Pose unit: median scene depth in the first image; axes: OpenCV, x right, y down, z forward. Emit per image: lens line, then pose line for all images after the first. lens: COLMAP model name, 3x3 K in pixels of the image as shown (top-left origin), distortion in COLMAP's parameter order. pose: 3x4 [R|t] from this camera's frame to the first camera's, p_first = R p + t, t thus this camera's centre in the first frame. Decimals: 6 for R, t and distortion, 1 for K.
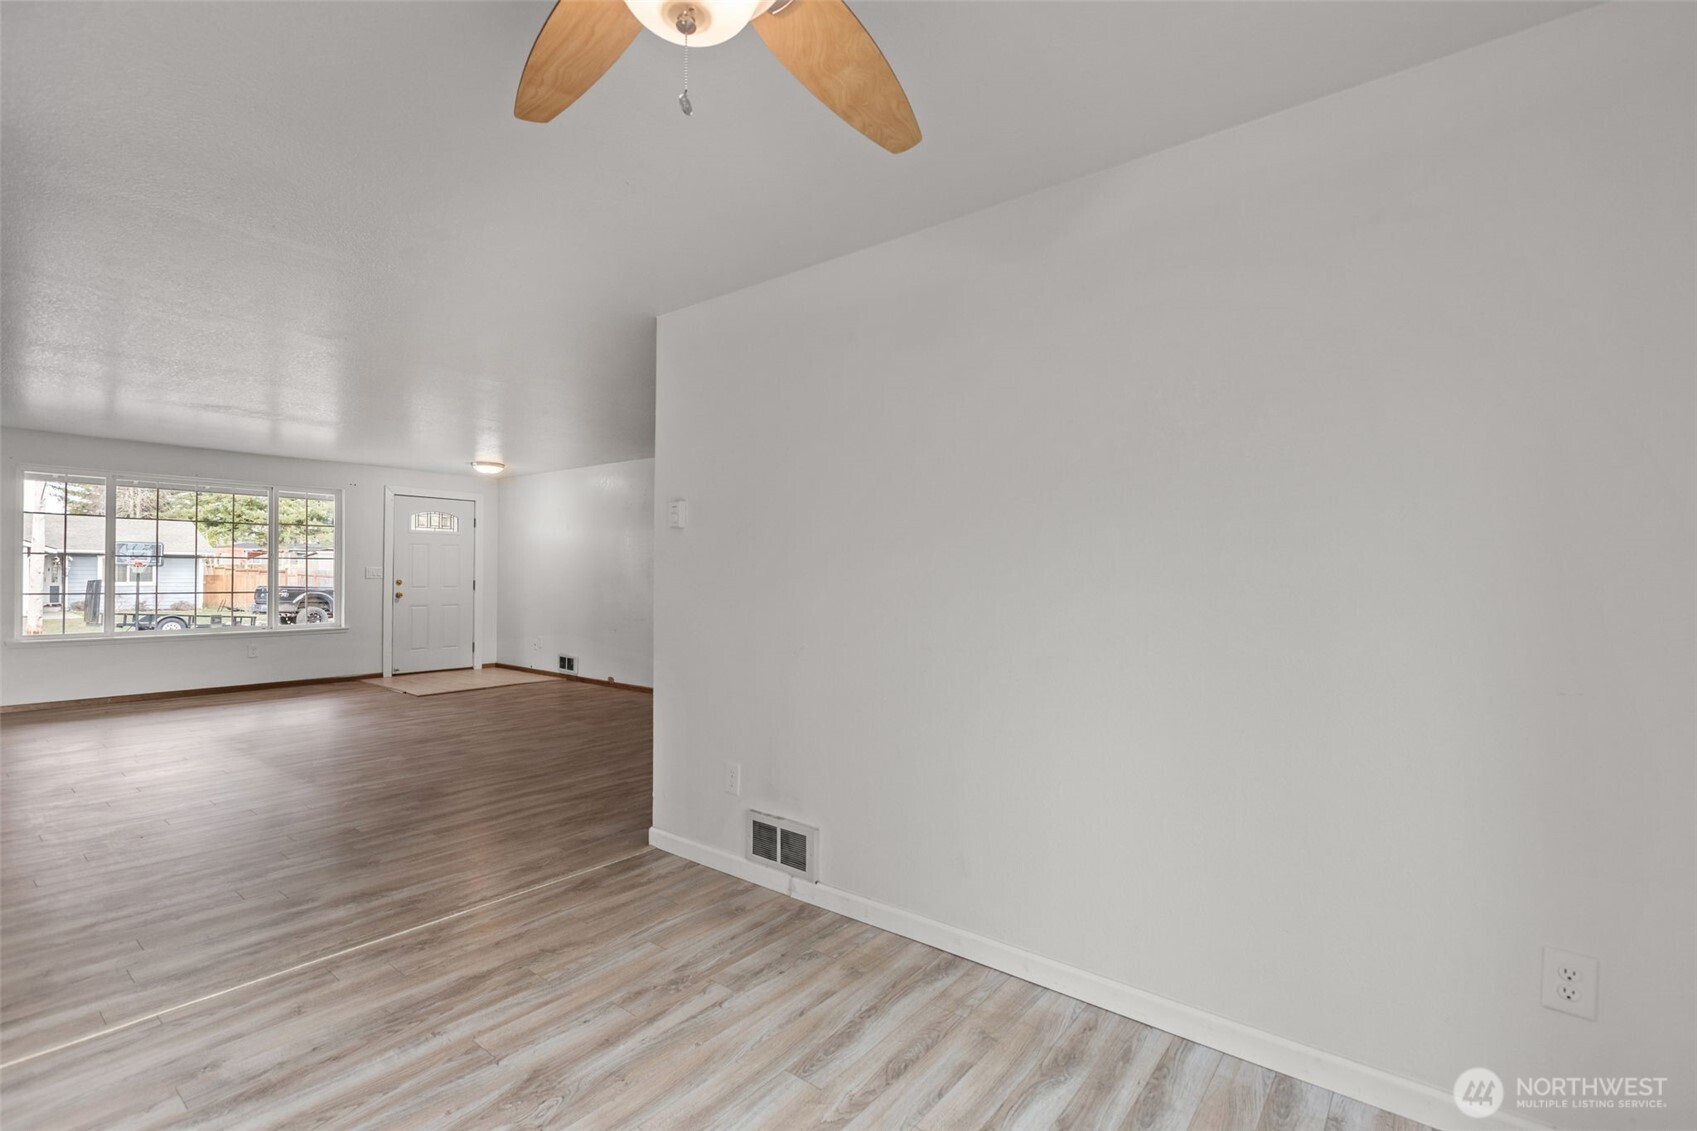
lens RADIAL K [[754.9, 0, 841.2], [0, 754.9, 570.2], [0, 0, 1]] dist [-0.000962, -0.001330]
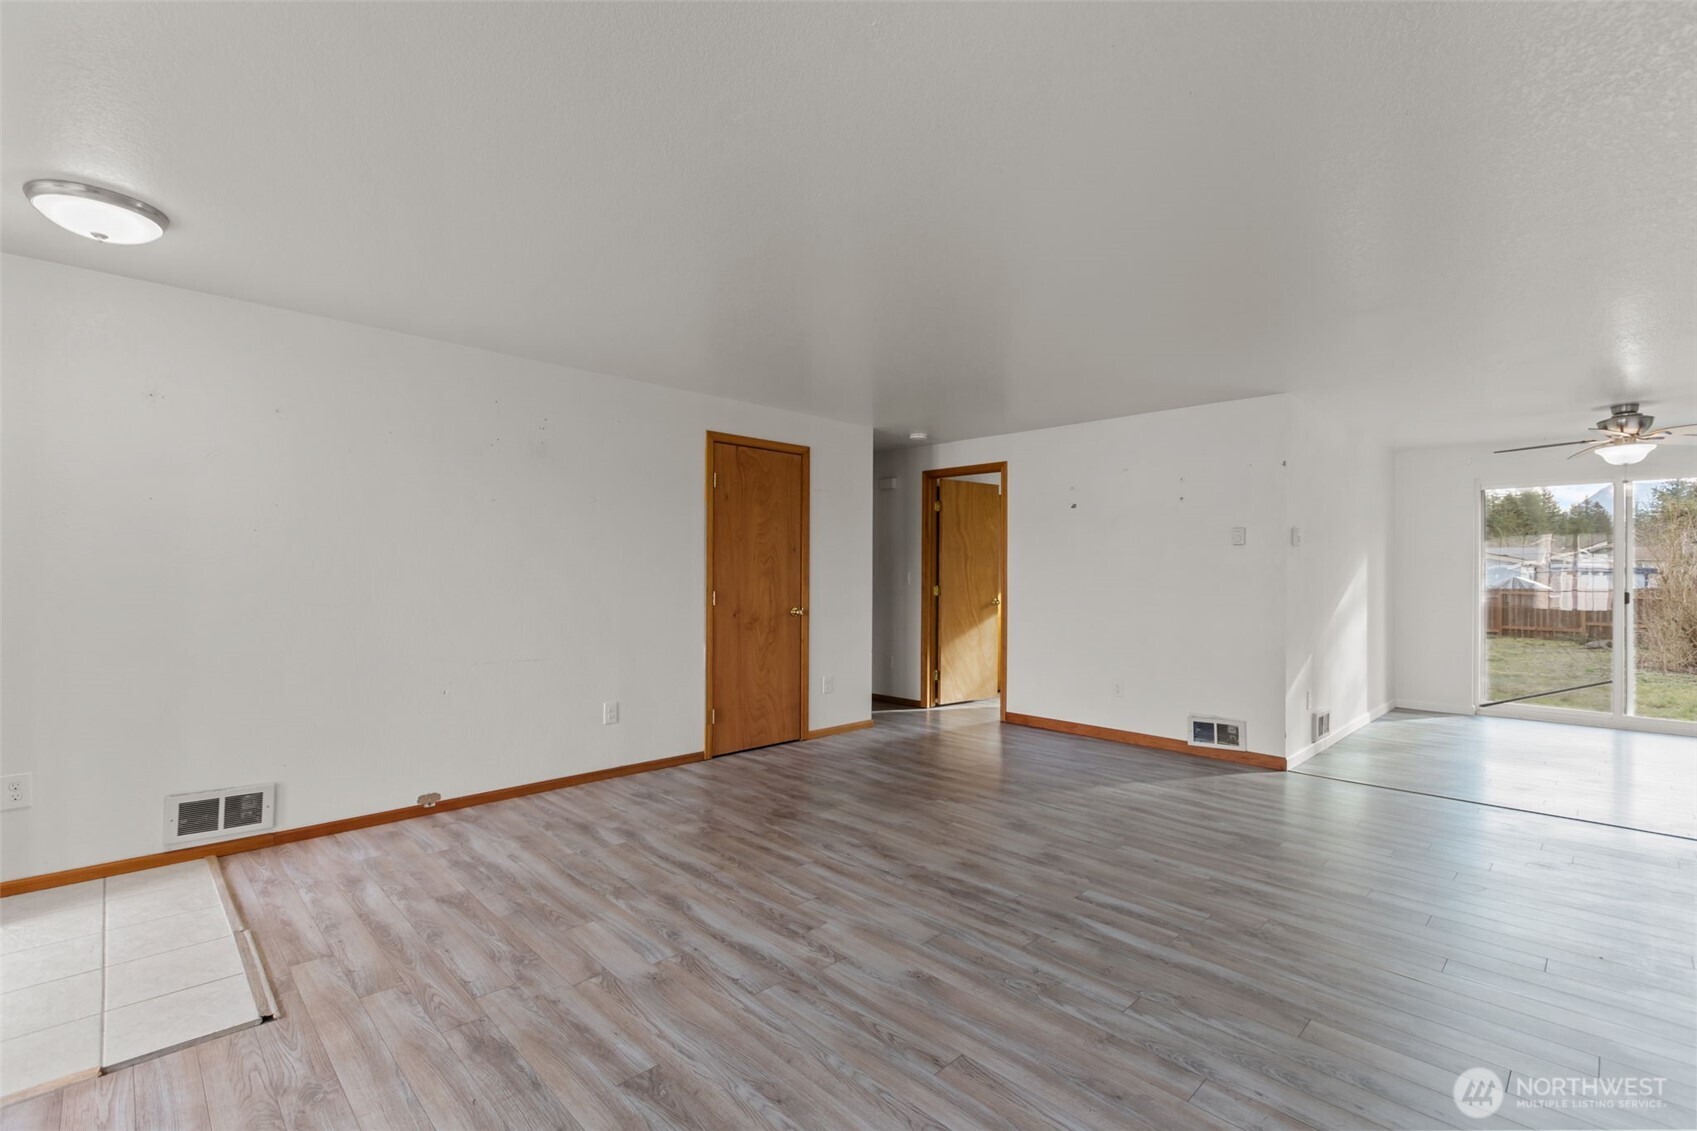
lens RADIAL K [[754.9, 0, 833.5], [0, 754.9, 573.6], [0, 0, 1]] dist [-0.000962, -0.001330]
pose [[0.138580, -0.009800, 0.990303, -0.885747], [-0.011803, 0.999864, 0.011546, -0.004519], [-0.990281, -0.013289, 0.138445, 0.831194]]
